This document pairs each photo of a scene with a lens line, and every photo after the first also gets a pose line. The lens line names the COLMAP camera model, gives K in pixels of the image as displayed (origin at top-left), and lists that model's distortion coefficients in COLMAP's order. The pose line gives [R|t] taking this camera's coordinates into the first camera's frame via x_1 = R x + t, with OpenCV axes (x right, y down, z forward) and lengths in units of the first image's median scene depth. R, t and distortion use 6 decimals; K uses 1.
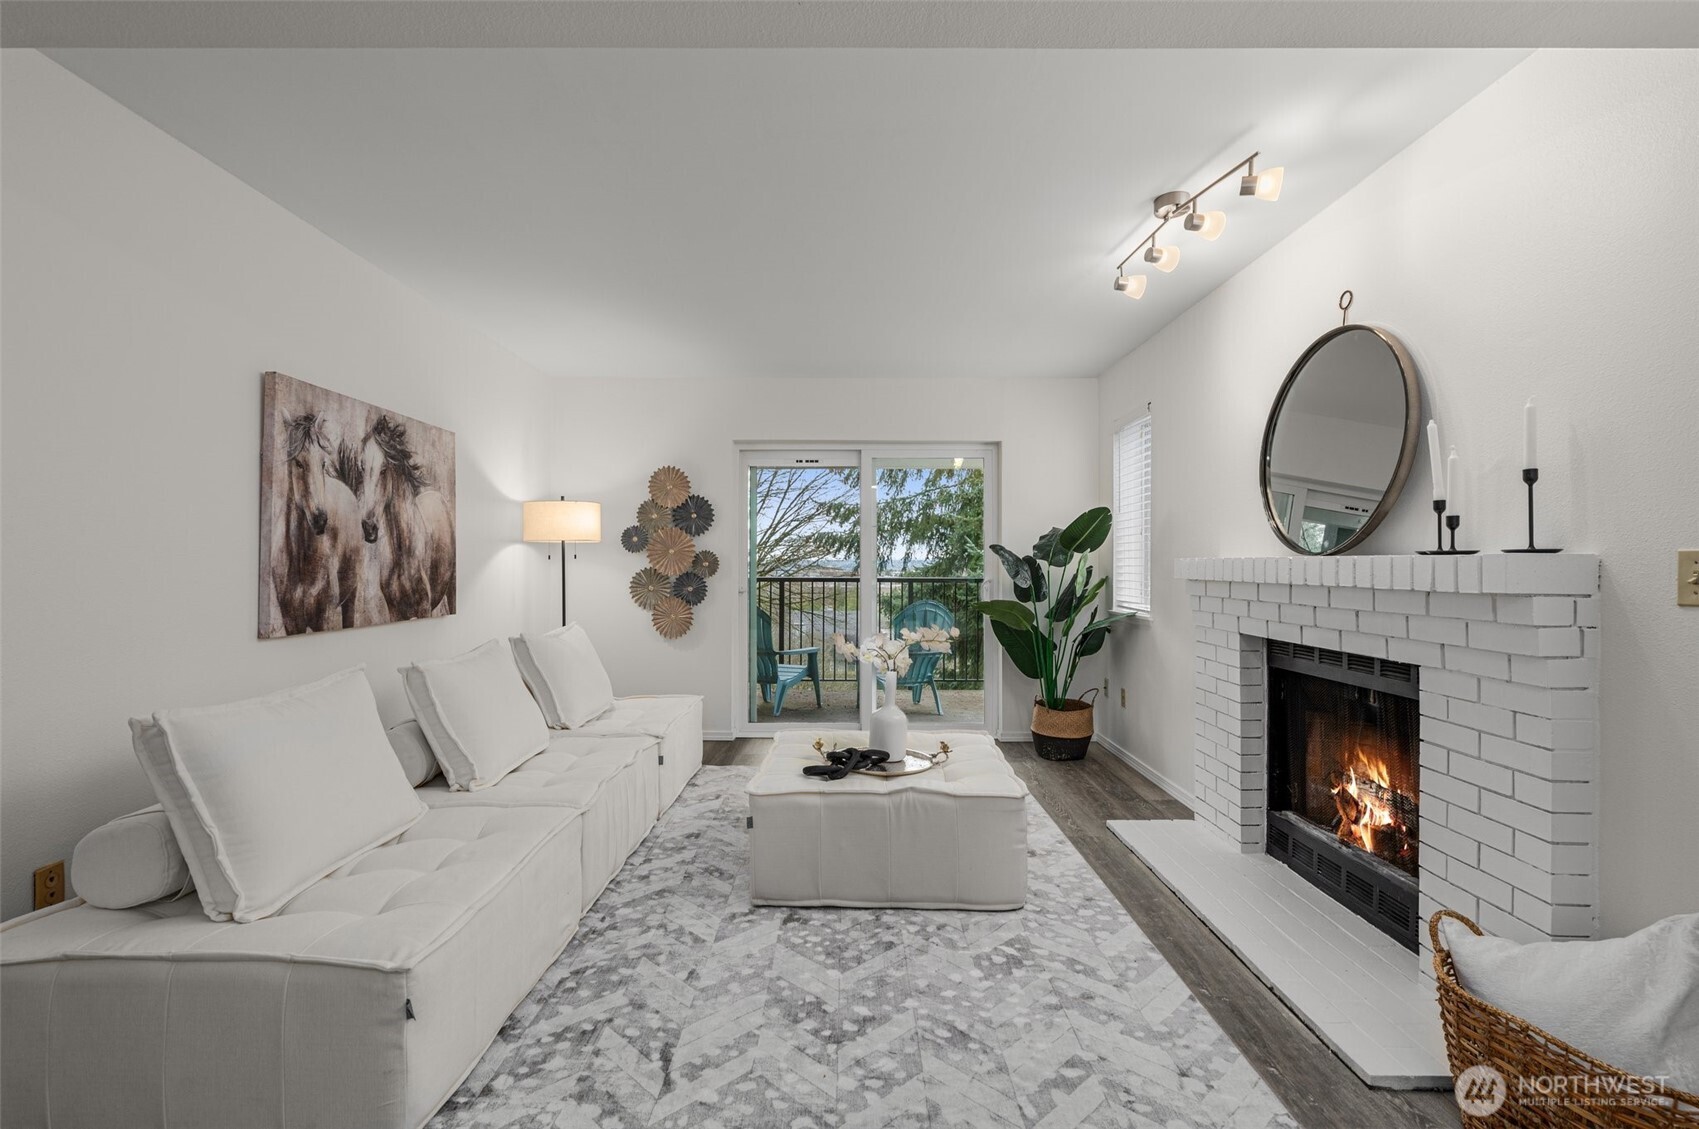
lens RADIAL K [[757.4, 0, 849.5], [0, 757.4, 564.5], [0, 0, 1]] dist [0.000820, 0.000297]
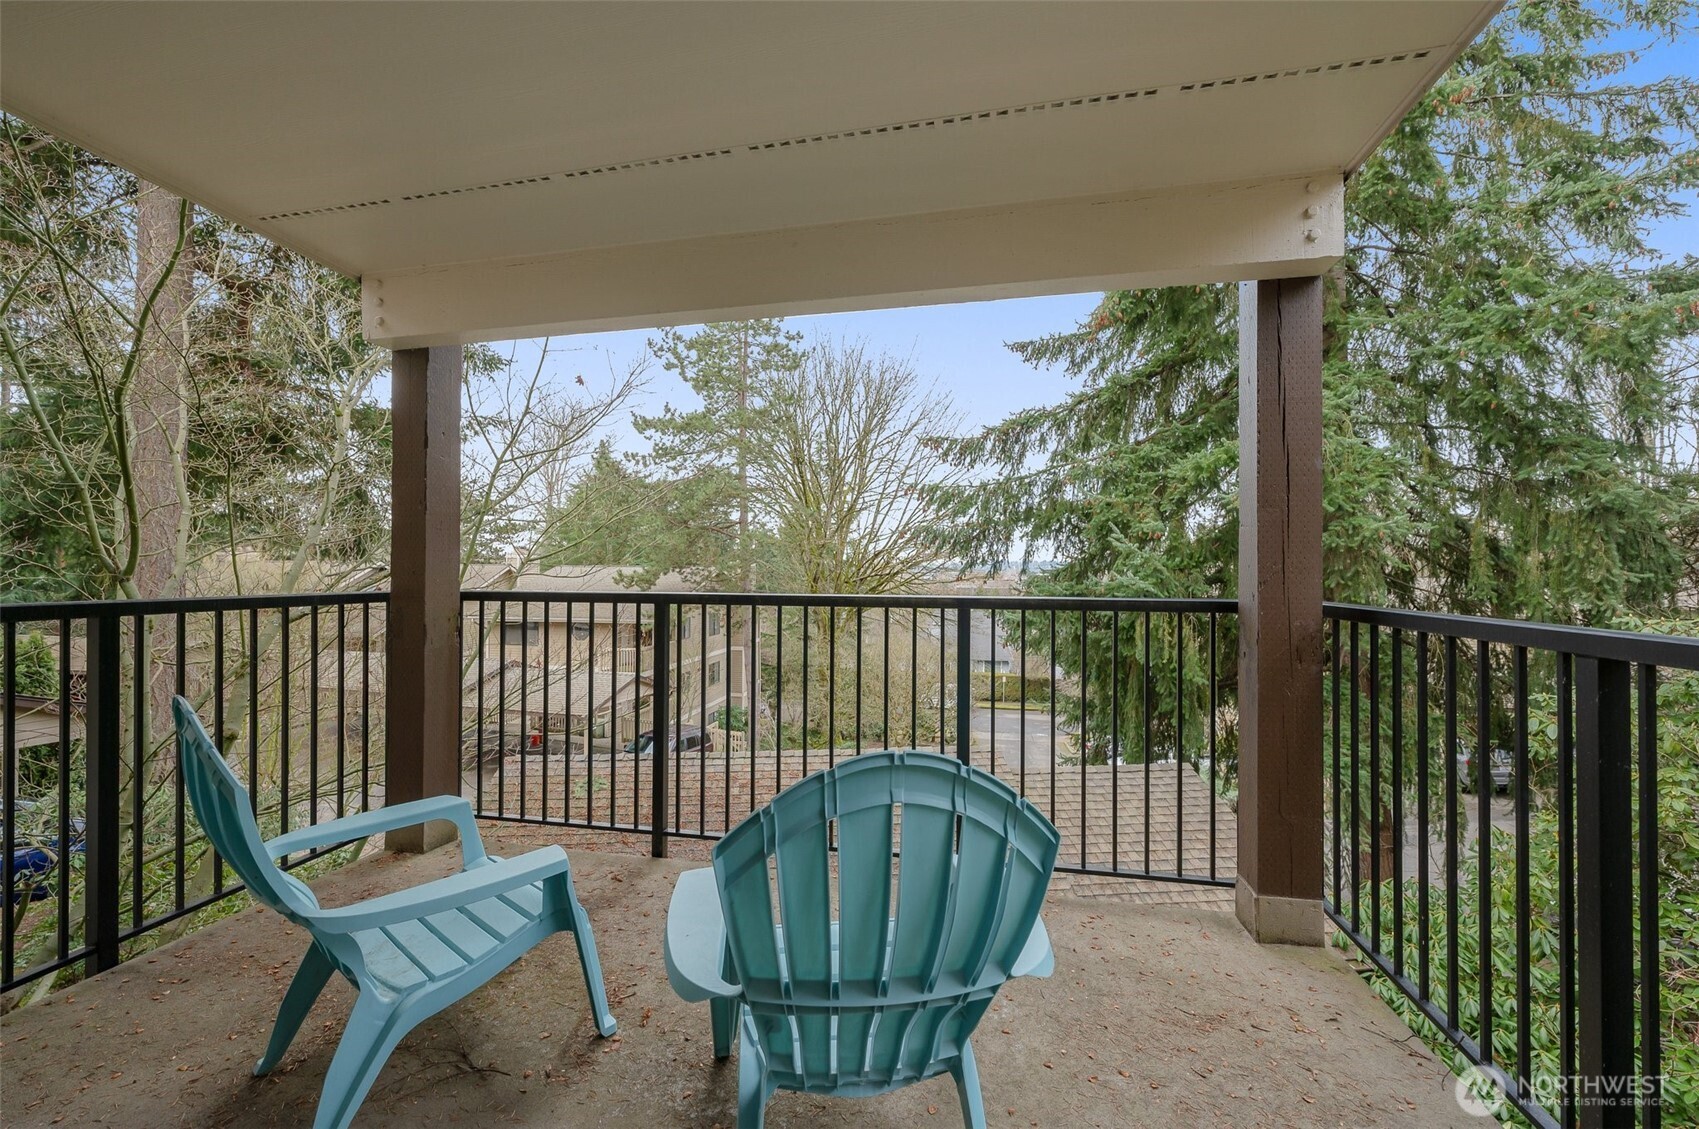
lens RADIAL K [[685.7, 0, 849.5], [0, 685.7, 564.5], [0, 0, 1]] dist [-0.000031, 0.000002]
pose [[0.979676, 0.001120, -0.200582, 0.255200], [-0.002003, 0.999989, -0.004198, 0.013047], [0.200576, 0.004514, 0.979668, 1.852557]]
